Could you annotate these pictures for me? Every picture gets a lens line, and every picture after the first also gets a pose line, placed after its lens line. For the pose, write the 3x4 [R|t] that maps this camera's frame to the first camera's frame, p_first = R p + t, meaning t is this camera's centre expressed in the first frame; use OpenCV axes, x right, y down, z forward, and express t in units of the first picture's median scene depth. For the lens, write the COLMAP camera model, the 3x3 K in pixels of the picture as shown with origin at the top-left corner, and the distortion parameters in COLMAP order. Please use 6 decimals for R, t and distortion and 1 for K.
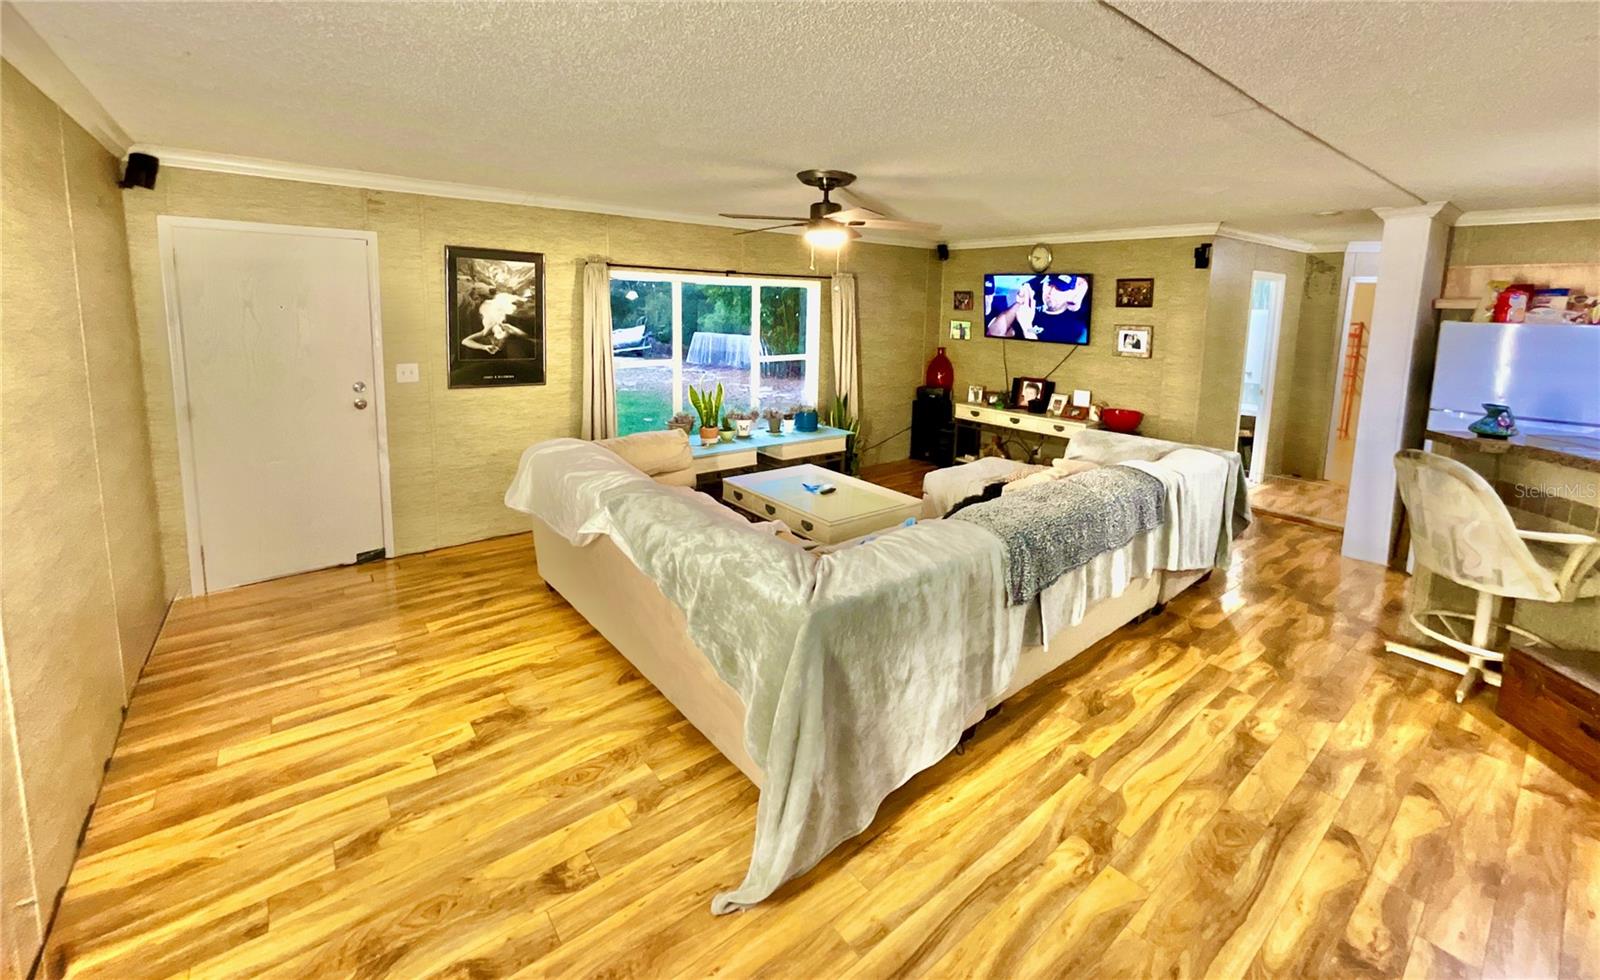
lens RADIAL K [[650.6, 0, 798.0], [0, 650.6, 379.2], [0, 0, 1]] dist [0.000741, -0.000212]
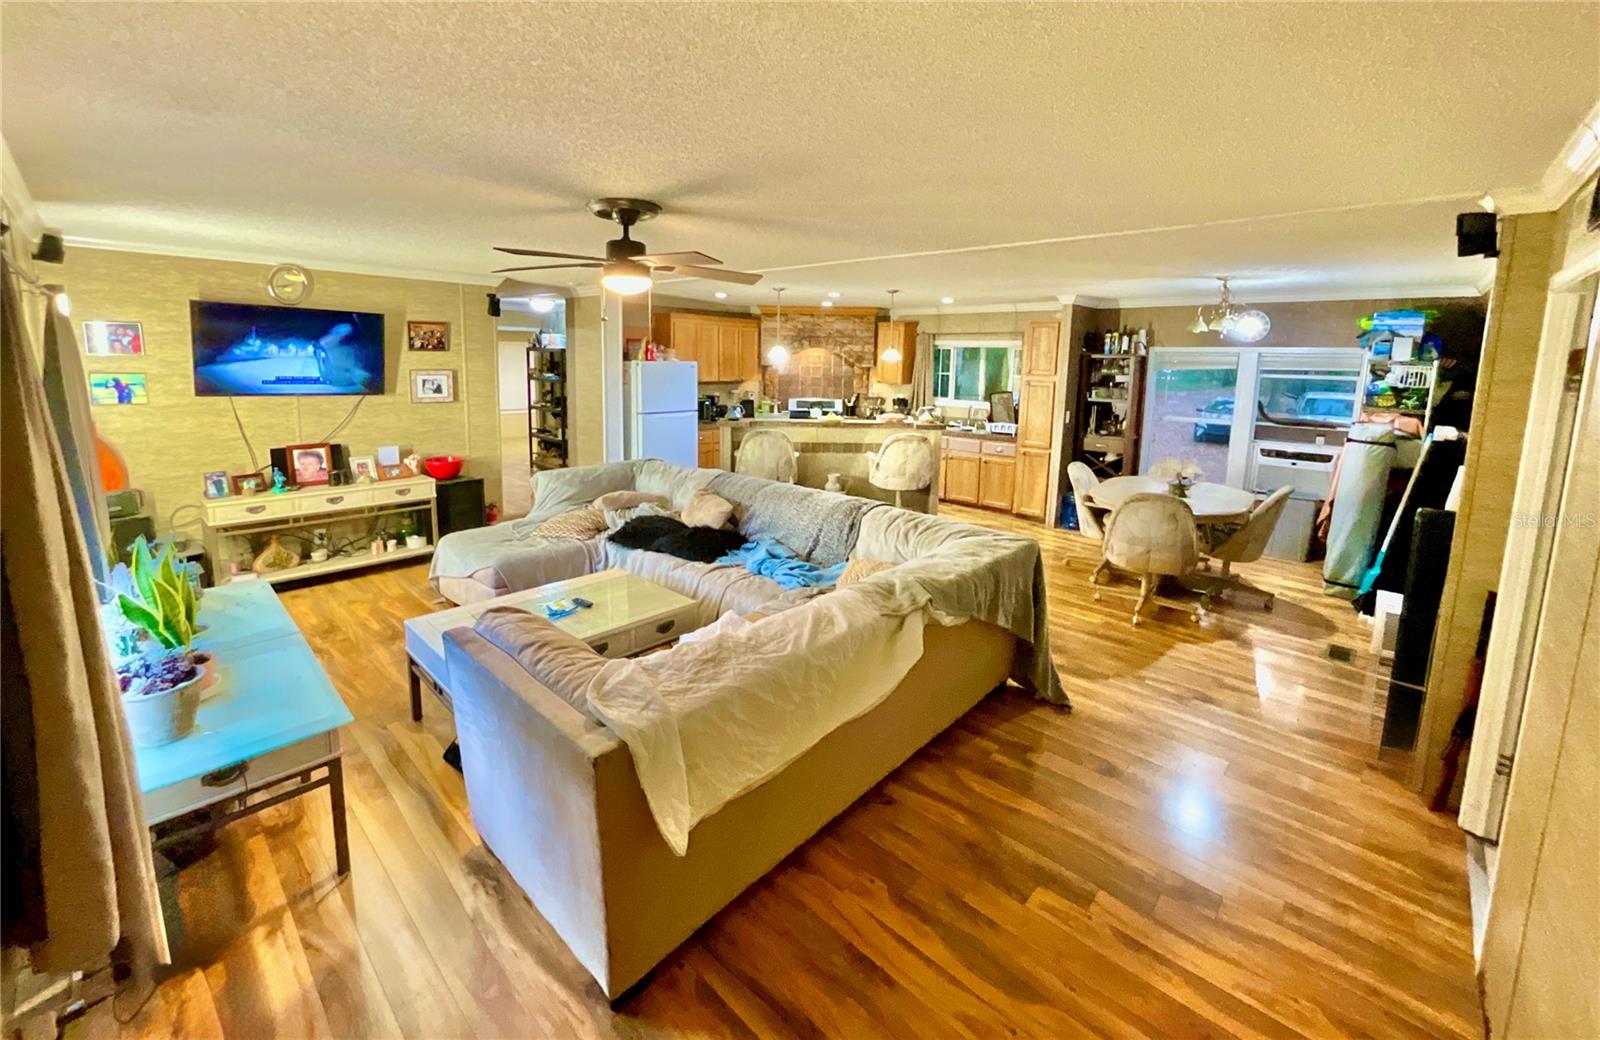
lens RADIAL K [[645.1, 0, 803.3], [0, 645.1, 443.8], [0, 0, 1]] dist [-0.000223, -0.000104]
pose [[-0.146490, -0.158027, 0.976508, -0.753450], [0.086525, 0.981327, 0.171786, -0.132381], [-0.985421, 0.109658, -0.130082, 0.851737]]
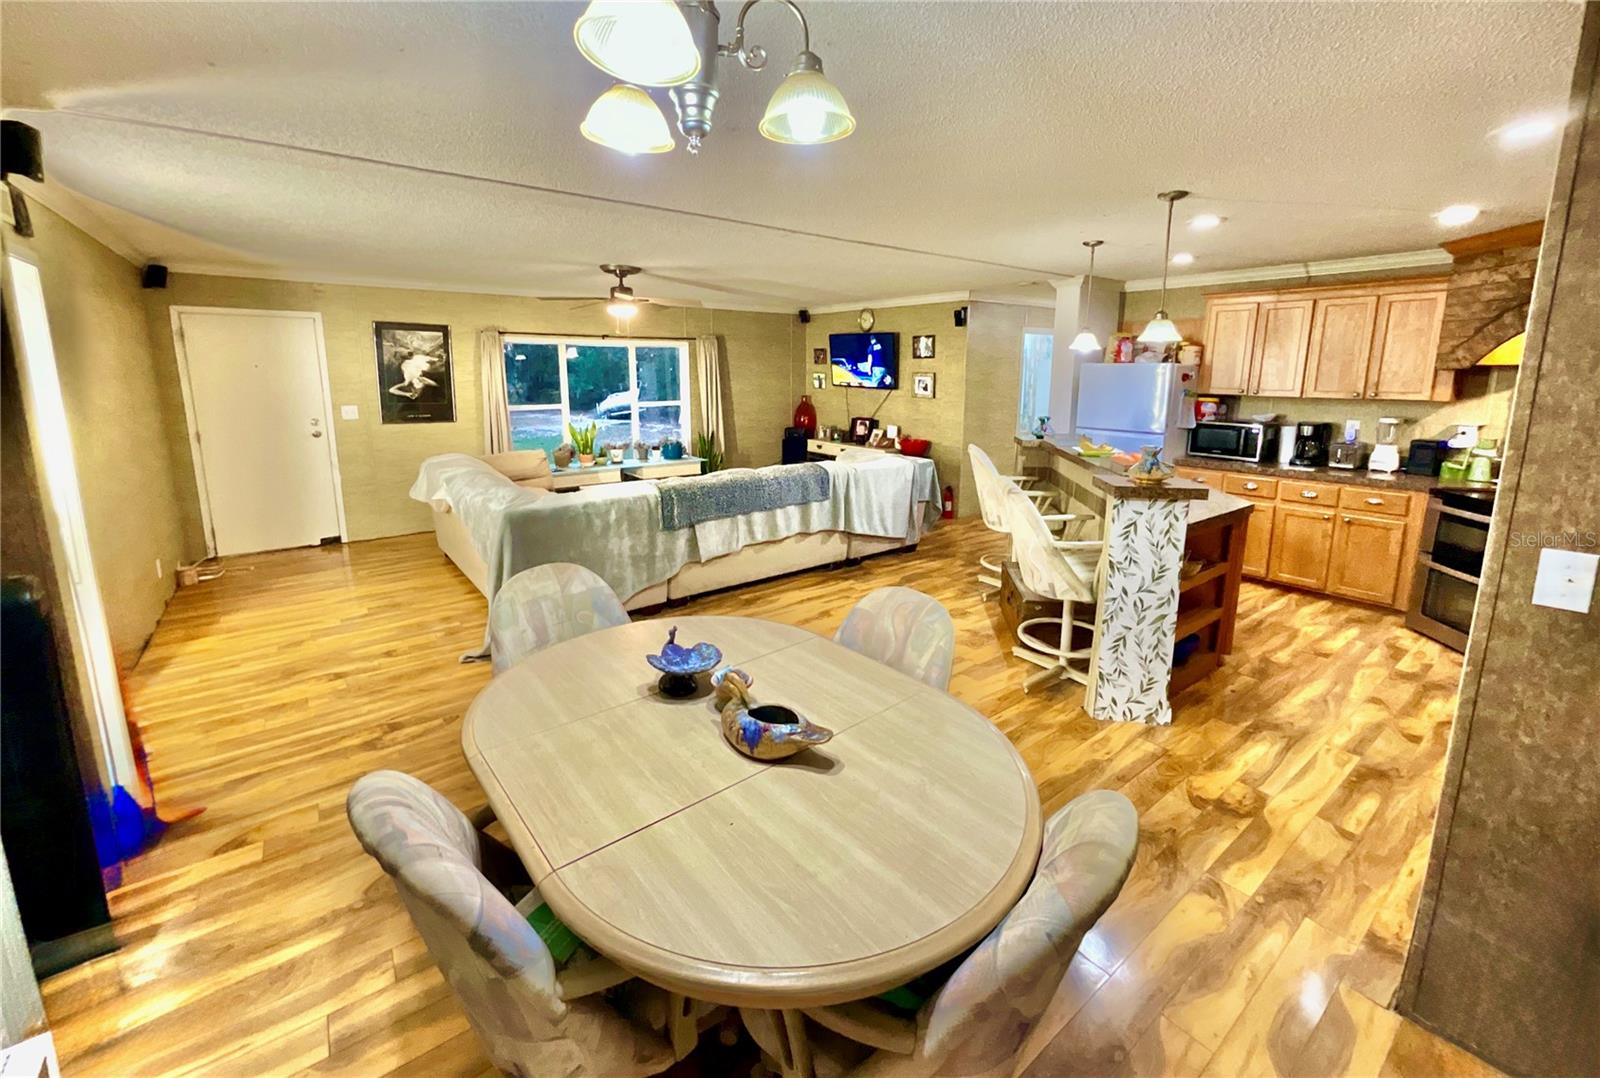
lens RADIAL K [[650.0, 0, 798.8], [0, 650.0, 480.4], [0, 0, 1]] dist [-0.000253, -0.000033]
pose [[0.999588, -0.013015, -0.025584, 0.433934], [0.014448, 0.998290, 0.056651, 0.075611], [0.024803, -0.056997, 0.998066, -0.418462]]
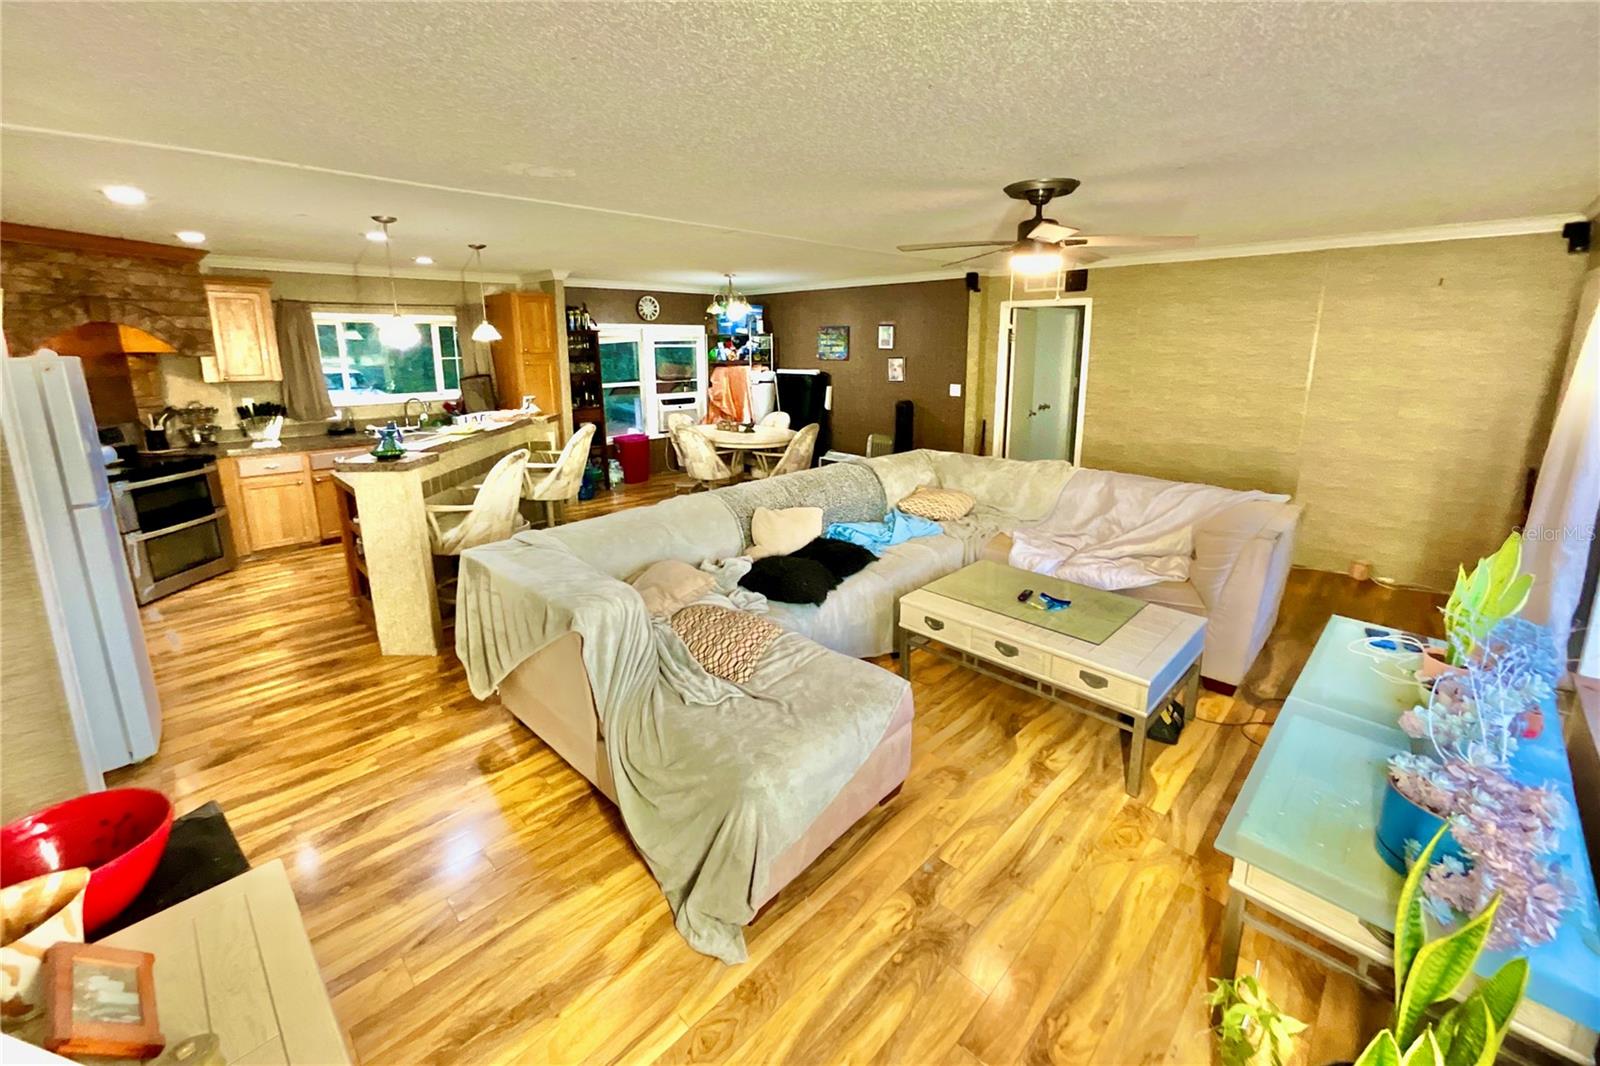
lens RADIAL K [[633.5, 0, 770.4], [0, 633.5, 469.0], [0, 0, 1]] dist [0.000022, -0.000056]
pose [[-0.996440, -0.002943, -0.084256, 0.419181], [-0.028759, 0.951314, 0.306880, -0.193231], [0.079251, 0.308211, -0.948011, 1.640846]]
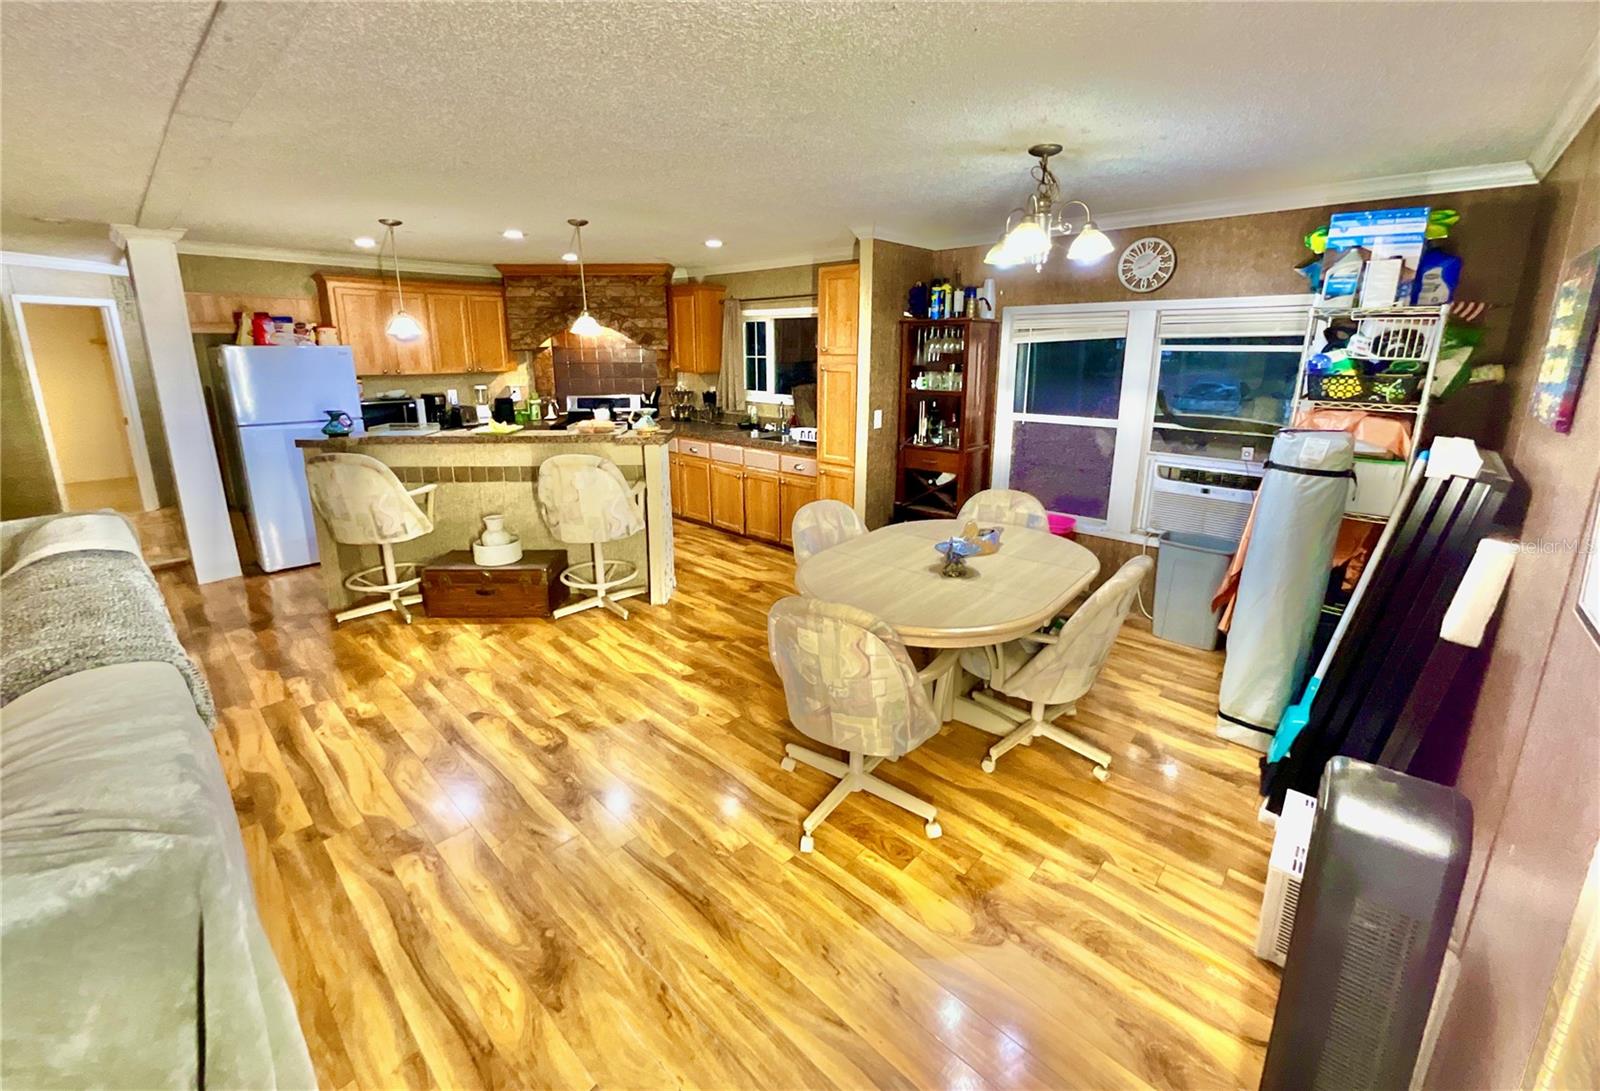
lens RADIAL K [[652.1, 0, 801.0], [0, 652.1, 494.3], [0, 0, 1]] dist [-0.000306, -0.000012]
pose [[-0.146256, -0.243465, 0.958819, -0.273543], [0.106804, 0.959690, 0.259978, -0.030564], [-0.983464, 0.140429, -0.114357, 0.211094]]
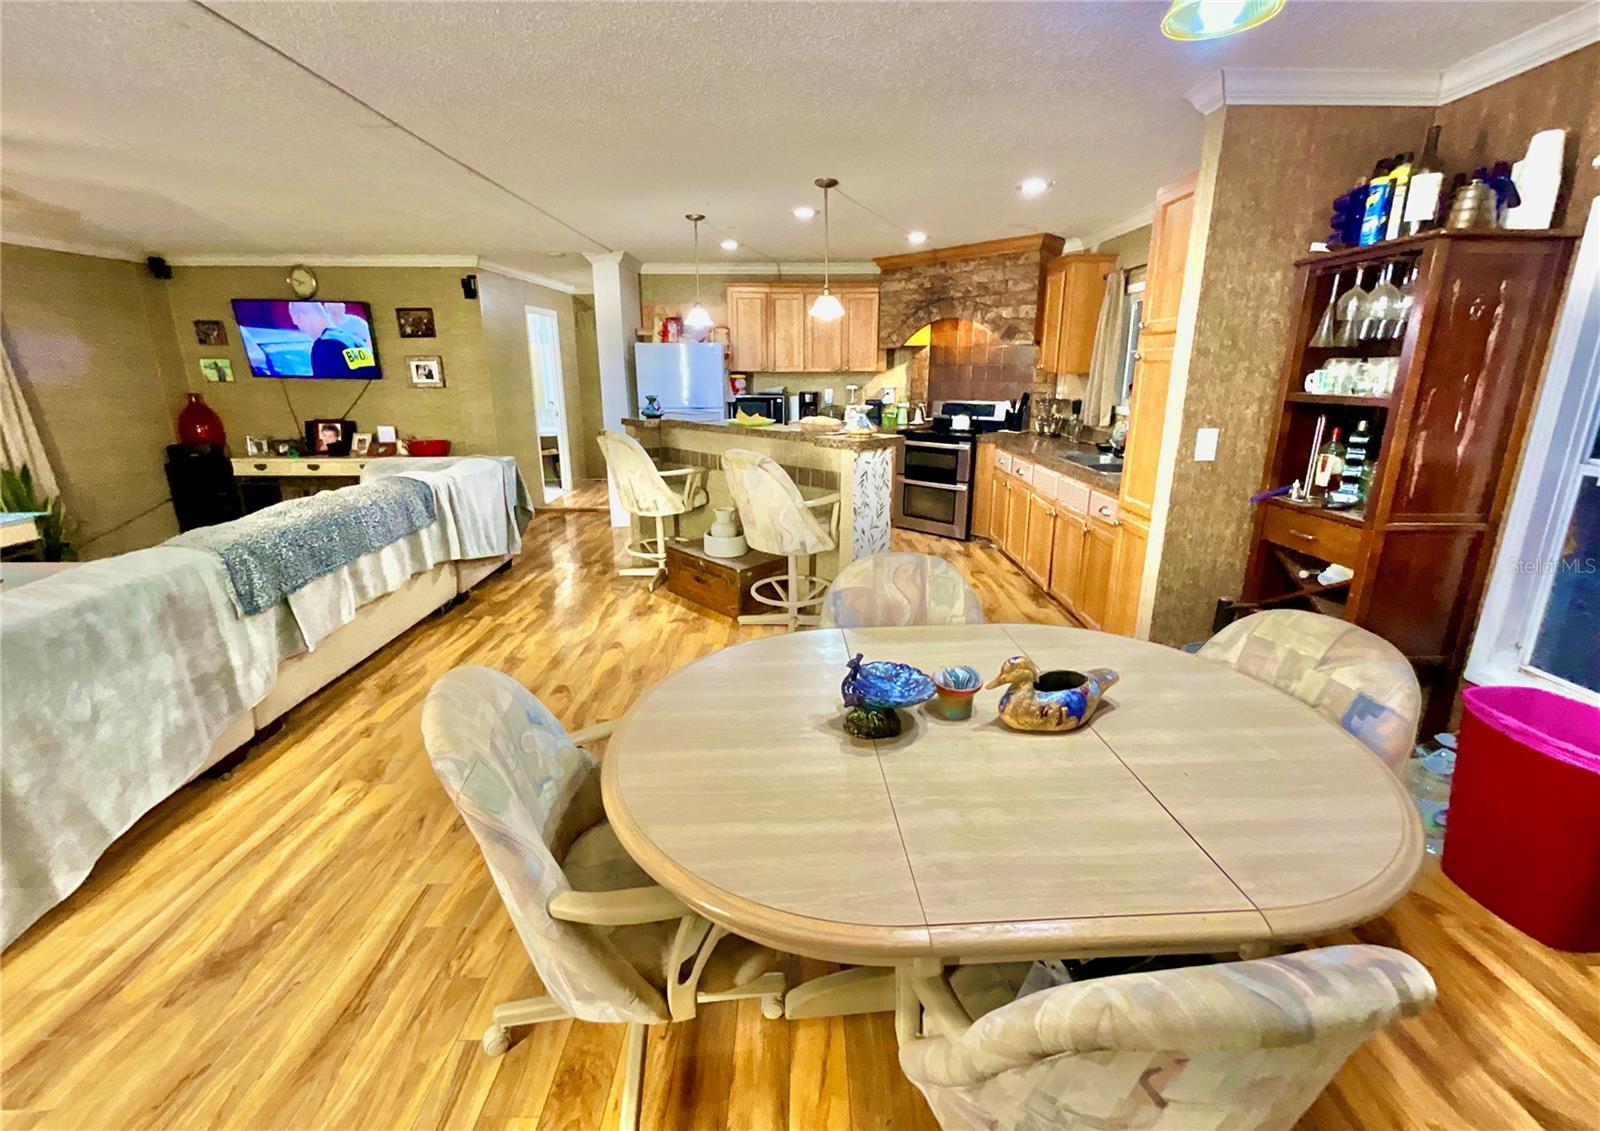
lens RADIAL K [[649.9, 0, 800.7], [0, 649.9, 534.8], [0, 0, 1]] dist [0.000705, 0.000262]
pose [[0.621642, -0.221032, 0.751469, 0.081749], [0.104673, 0.974198, 0.199954, 0.070655], [-0.776276, -0.045641, 0.628739, -0.164831]]
